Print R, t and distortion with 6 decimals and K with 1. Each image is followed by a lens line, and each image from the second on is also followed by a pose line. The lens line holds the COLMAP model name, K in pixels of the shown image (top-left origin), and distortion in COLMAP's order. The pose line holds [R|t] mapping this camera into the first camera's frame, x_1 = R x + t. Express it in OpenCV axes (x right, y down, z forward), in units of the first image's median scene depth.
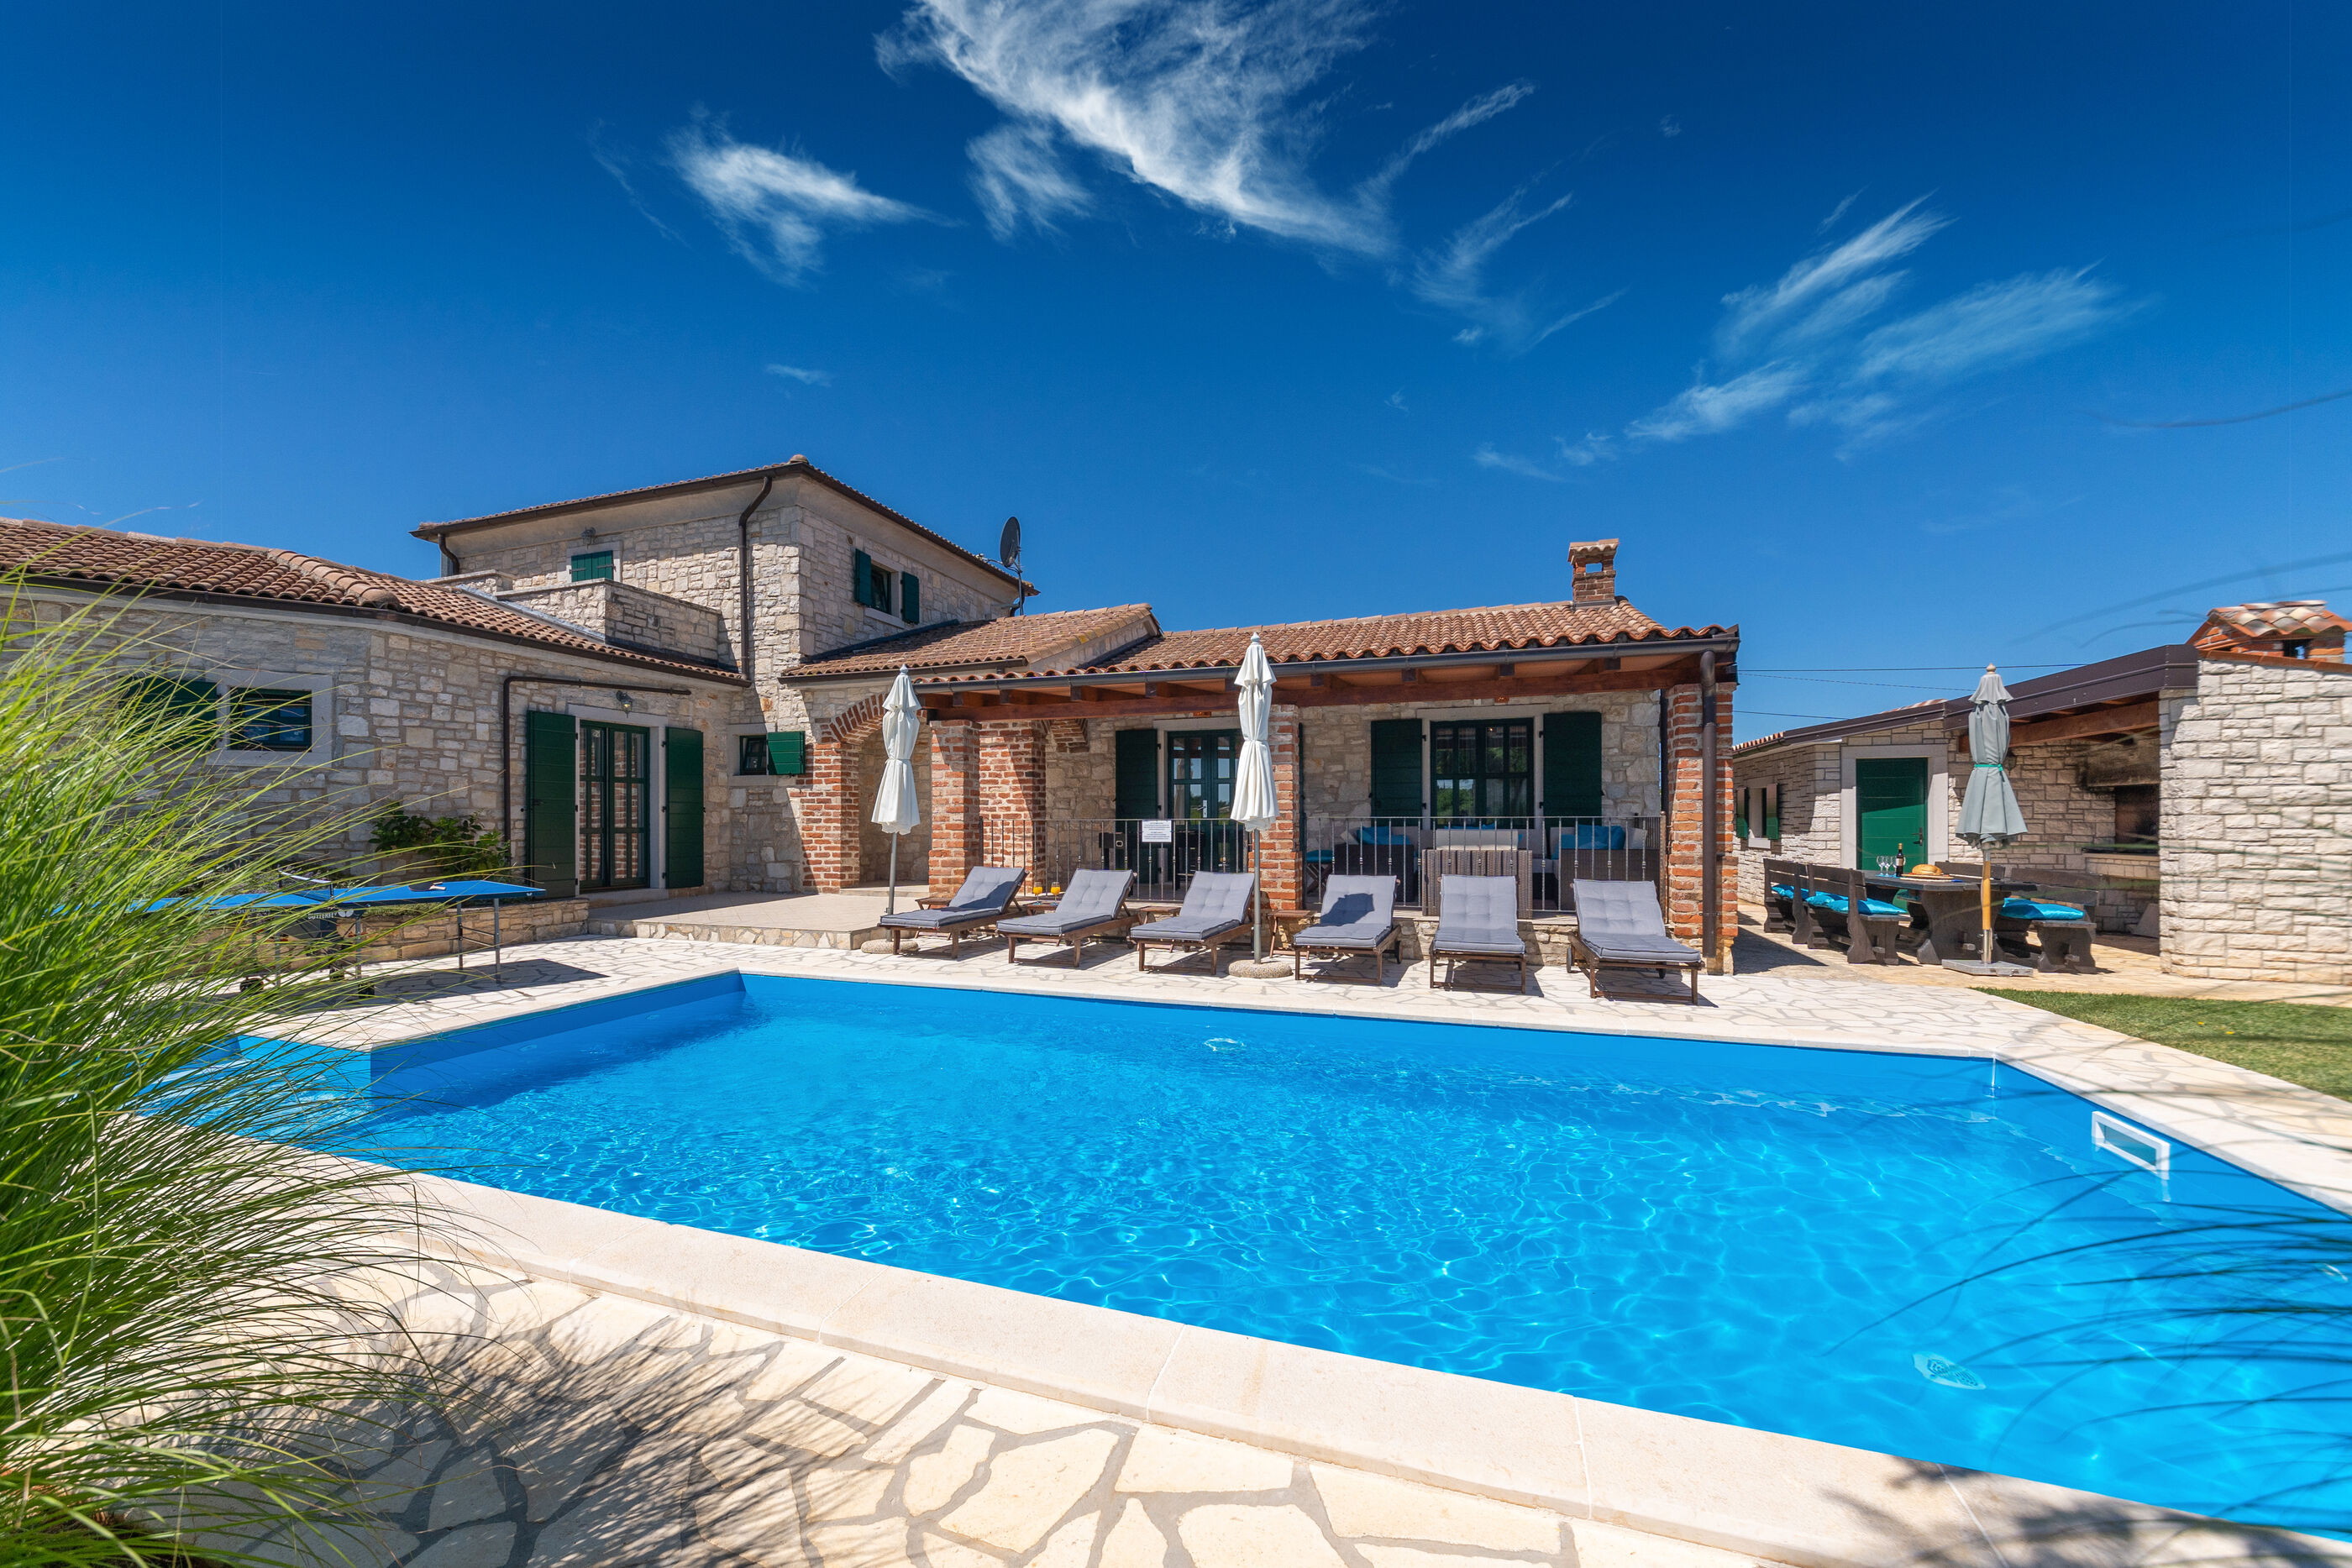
lens RADIAL K [[933.3, 0, 1118.4], [0, 933.3, 827.4], [0, 0, 1]] dist [0.000062, -0.000336]
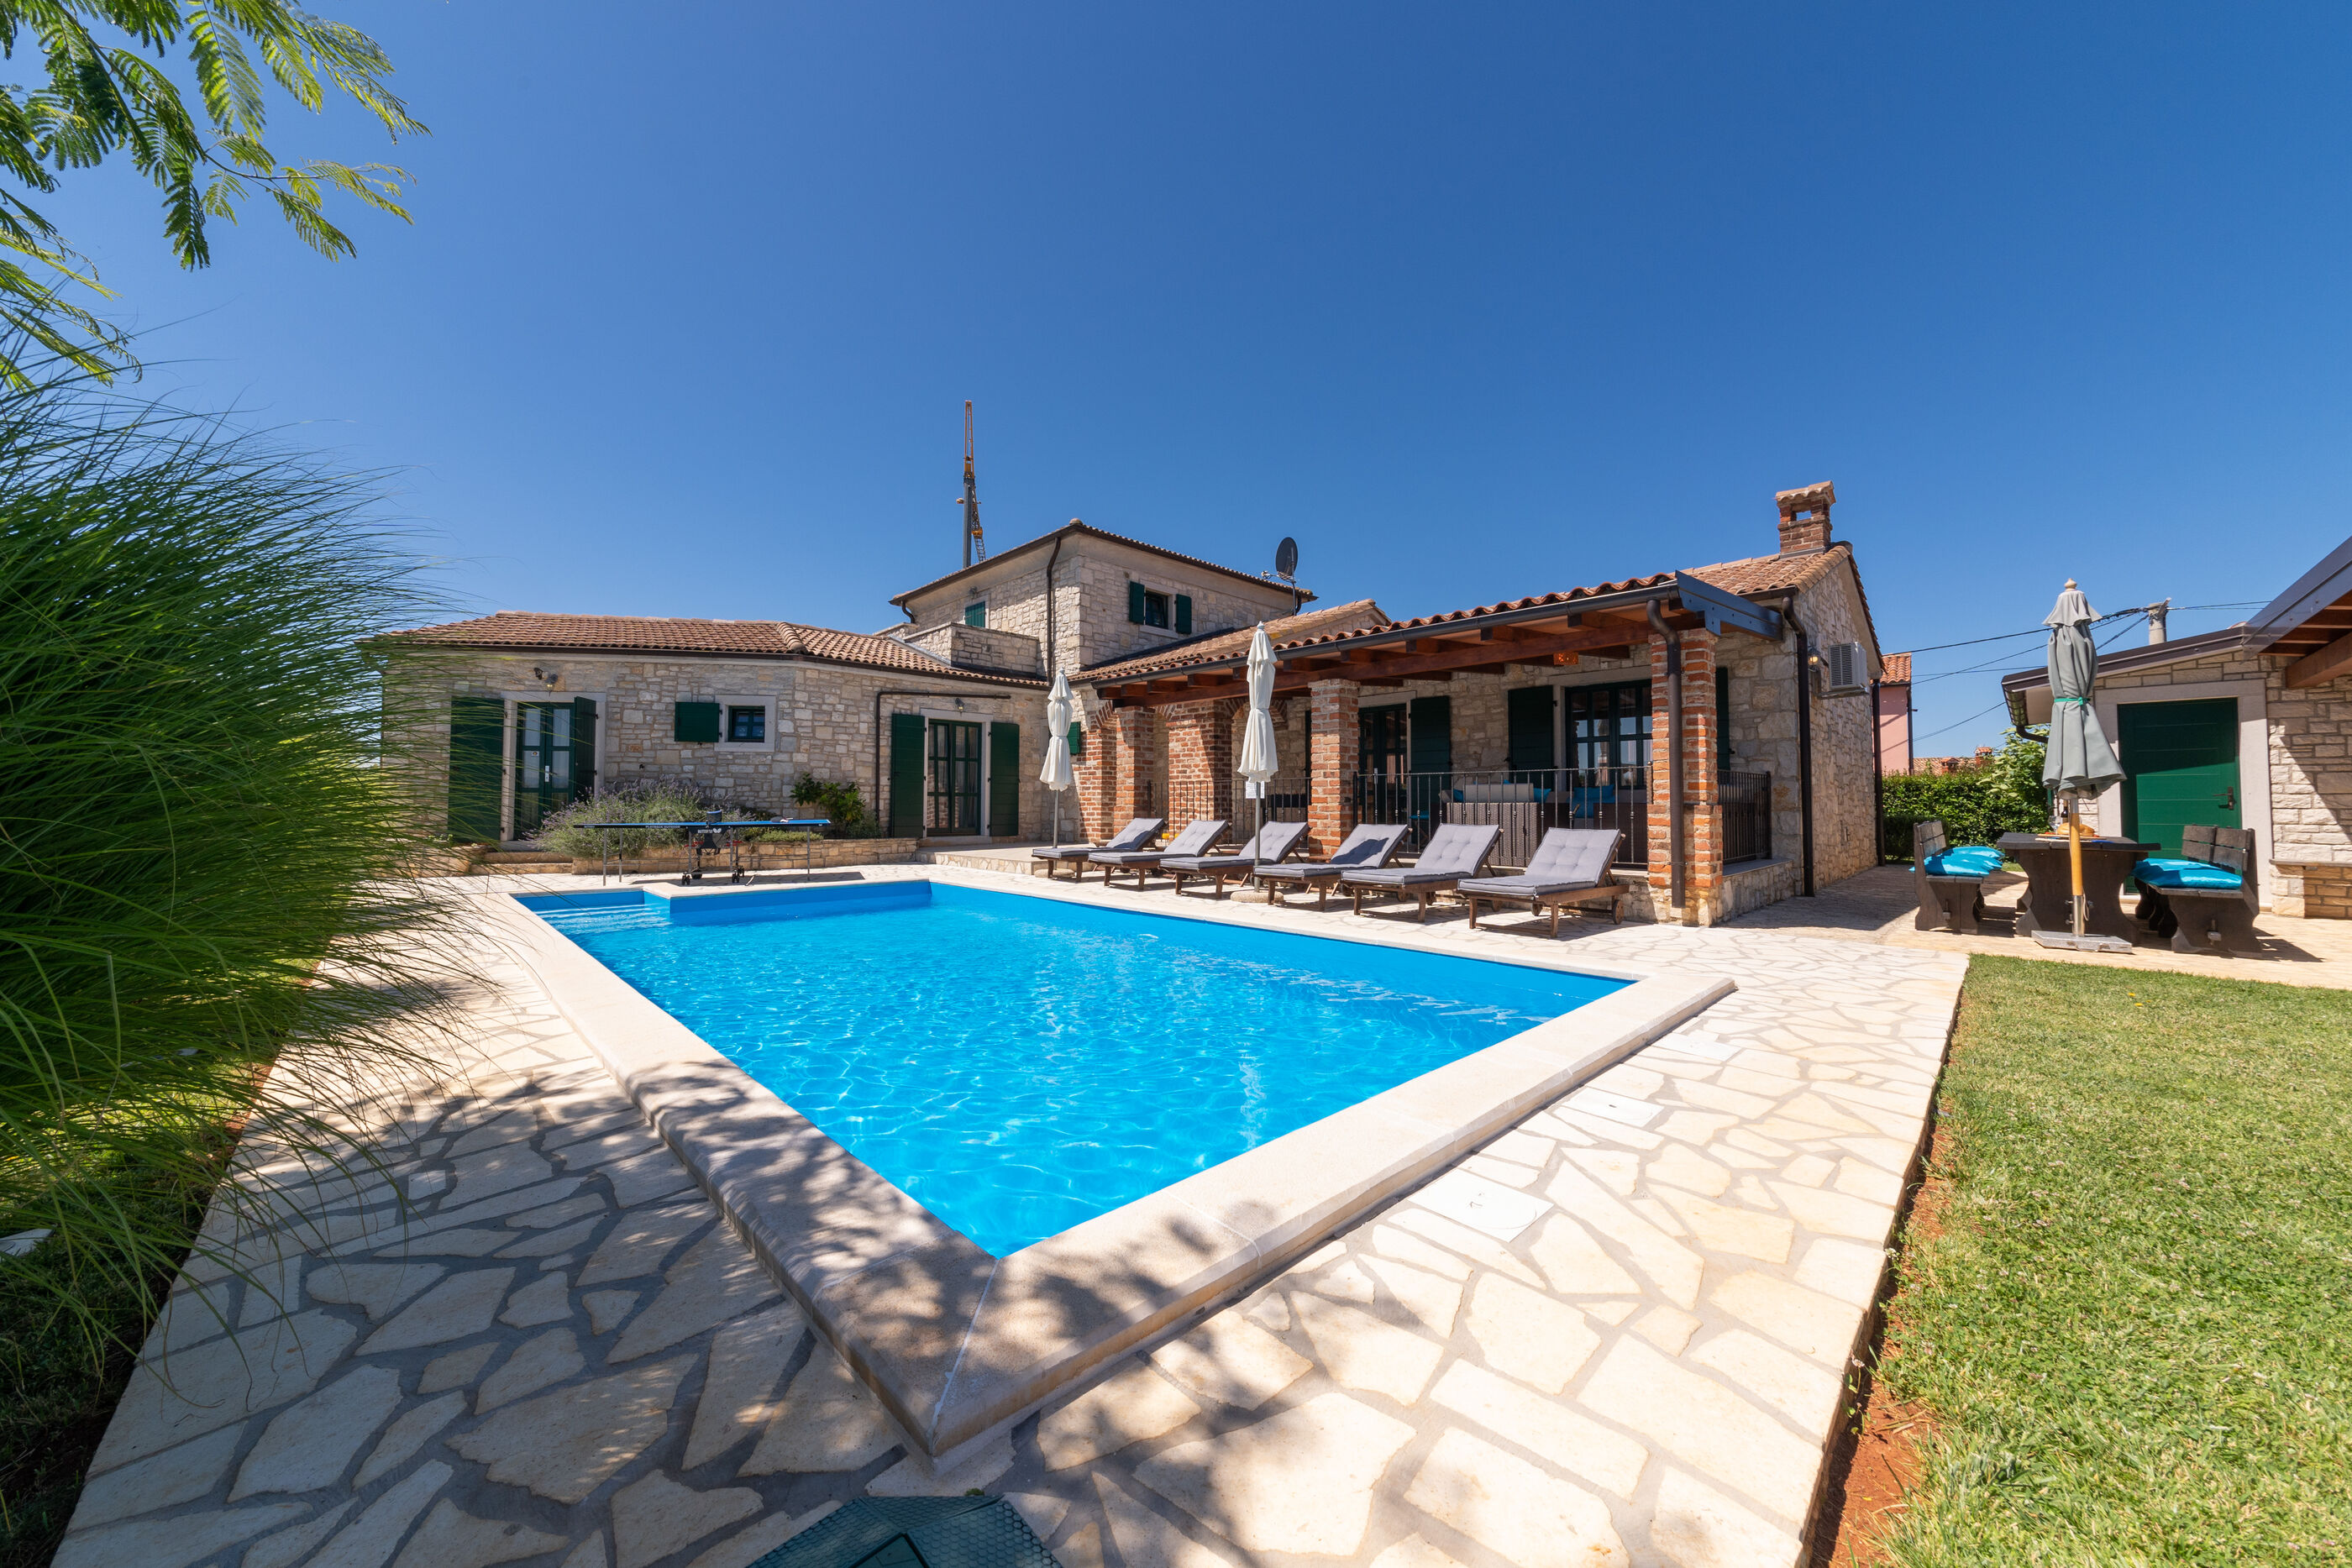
lens RADIAL K [[830.9, 0, 1176.0], [0, 830.9, 784.0], [0, 0, 1]] dist [-0.001633, -0.000047]
pose [[0.901864, -0.006036, -0.431978, 0.332763], [-0.008430, 0.999466, -0.031567, 0.025537], [0.431938, 0.032111, 0.901332, -0.014175]]
